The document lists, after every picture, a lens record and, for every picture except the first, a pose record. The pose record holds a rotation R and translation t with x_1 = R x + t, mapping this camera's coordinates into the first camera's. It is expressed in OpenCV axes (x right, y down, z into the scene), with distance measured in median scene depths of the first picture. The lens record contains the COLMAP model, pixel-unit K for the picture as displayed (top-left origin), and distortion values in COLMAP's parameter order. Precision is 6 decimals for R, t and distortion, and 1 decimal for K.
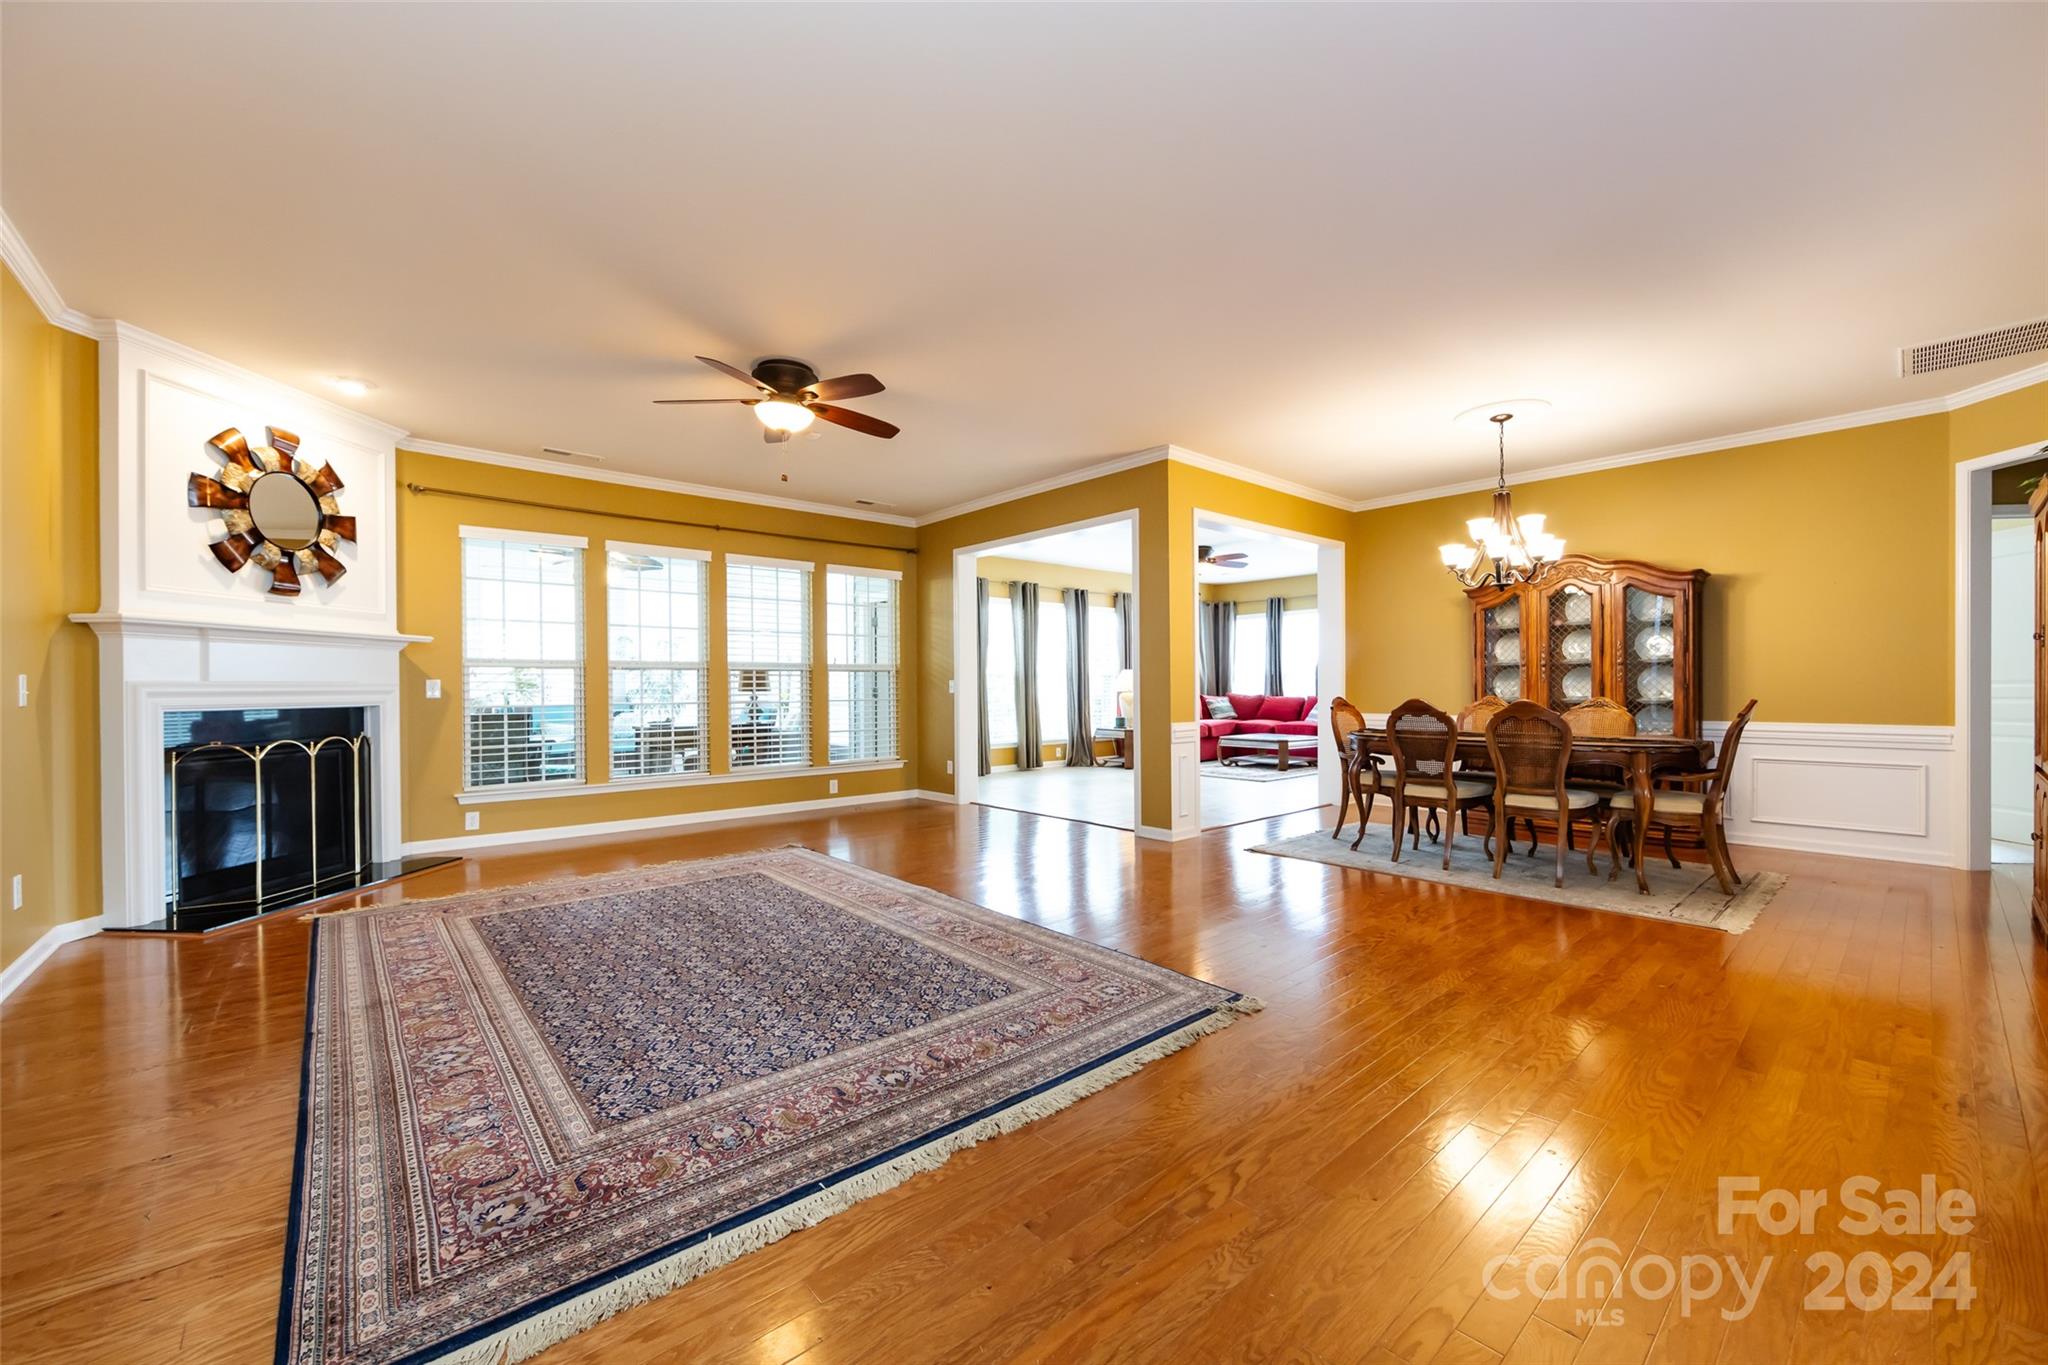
lens RADIAL K [[804.1, 0, 1022.6], [0, 804.1, 689.0], [0, 0, 1]] dist [-0.003102, -0.000072]
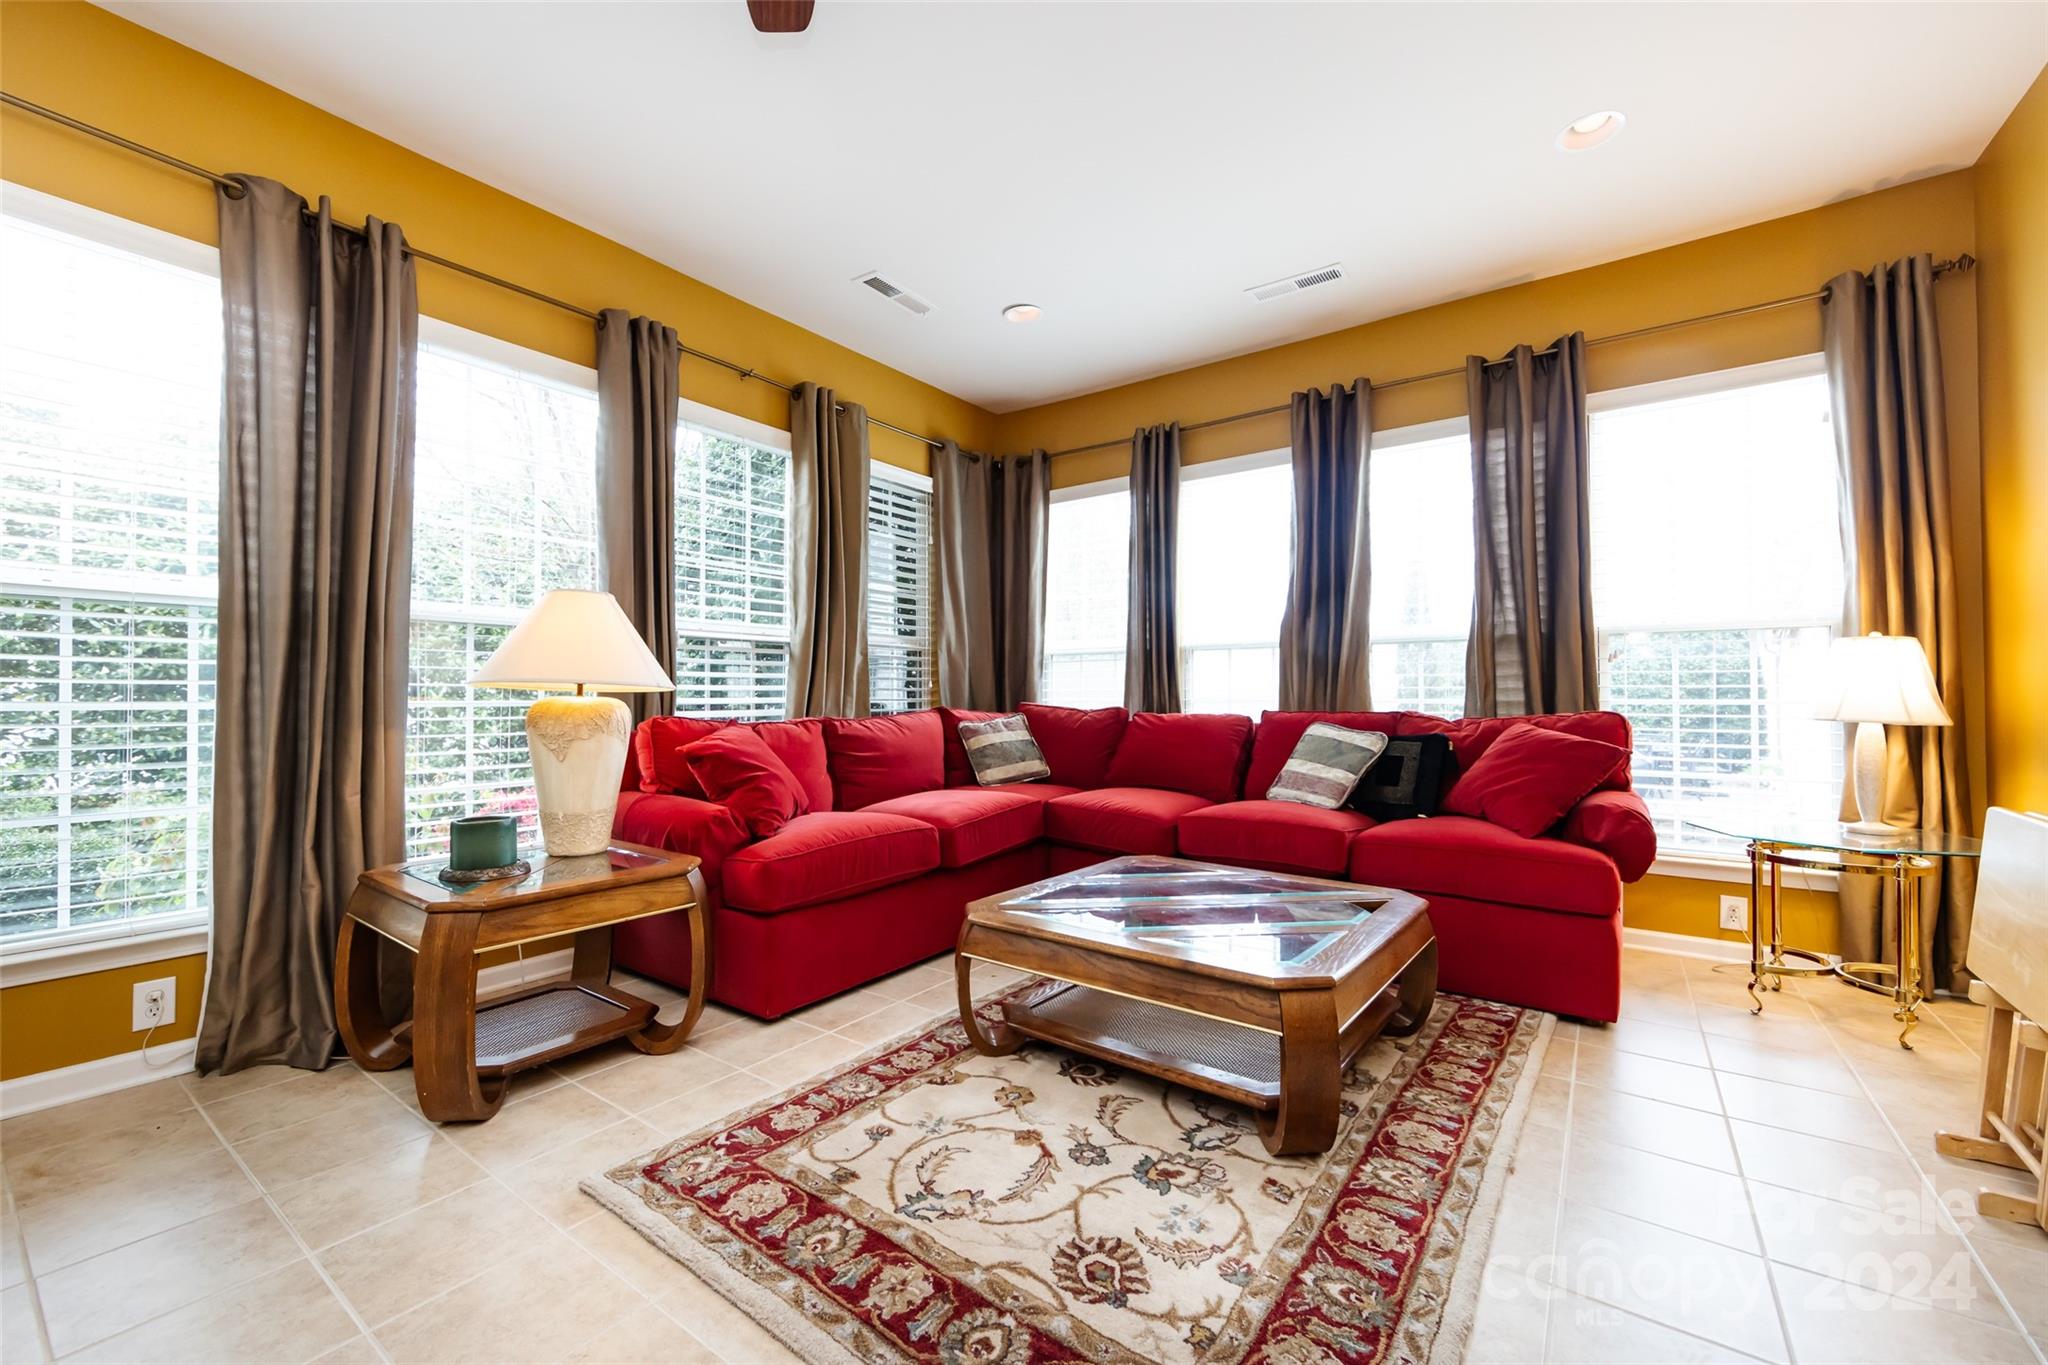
lens RADIAL K [[826.8, 0, 1024.0], [0, 826.8, 682.5], [0, 0, 1]] dist [-0.005258, -0.000306]
pose [[0.974477, 0.009990, 0.224264, 0.470865], [-0.004653, 0.999694, -0.024313, 0.013044], [-0.224438, 0.022649, 0.974225, 1.753622]]
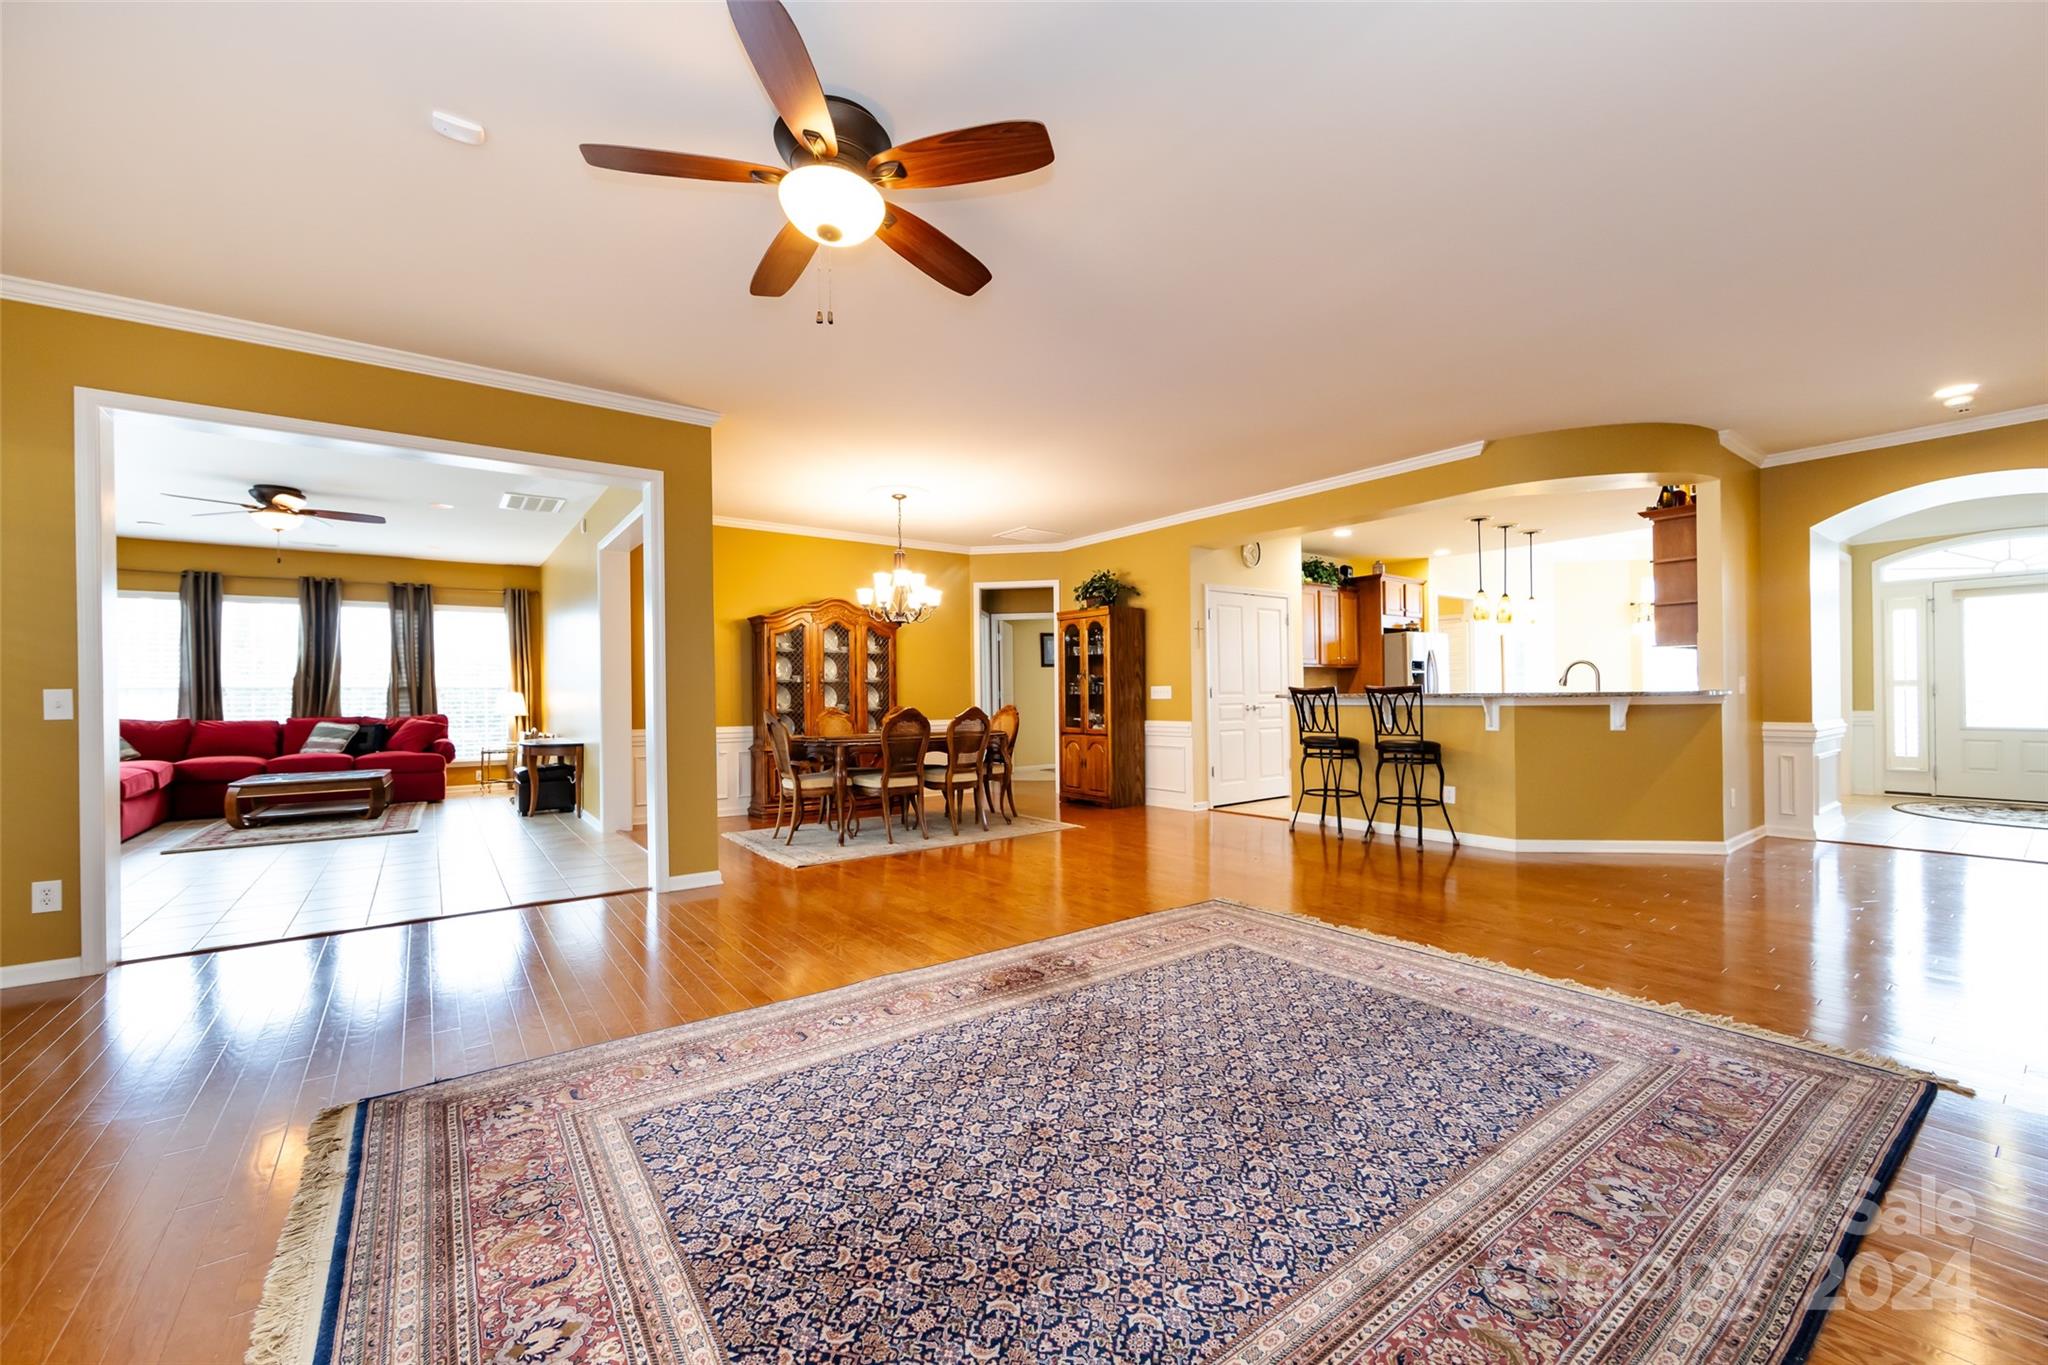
lens RADIAL K [[802.2, 0, 1014.8], [0, 802.2, 686.5], [0, 0, 1]] dist [-0.001620, 0.000021]
pose [[0.089296, 0.016315, 0.995872, -0.742313], [0.012179, 0.999773, -0.017470, 0.001582], [-0.995931, 0.013688, 0.089077, 0.727225]]
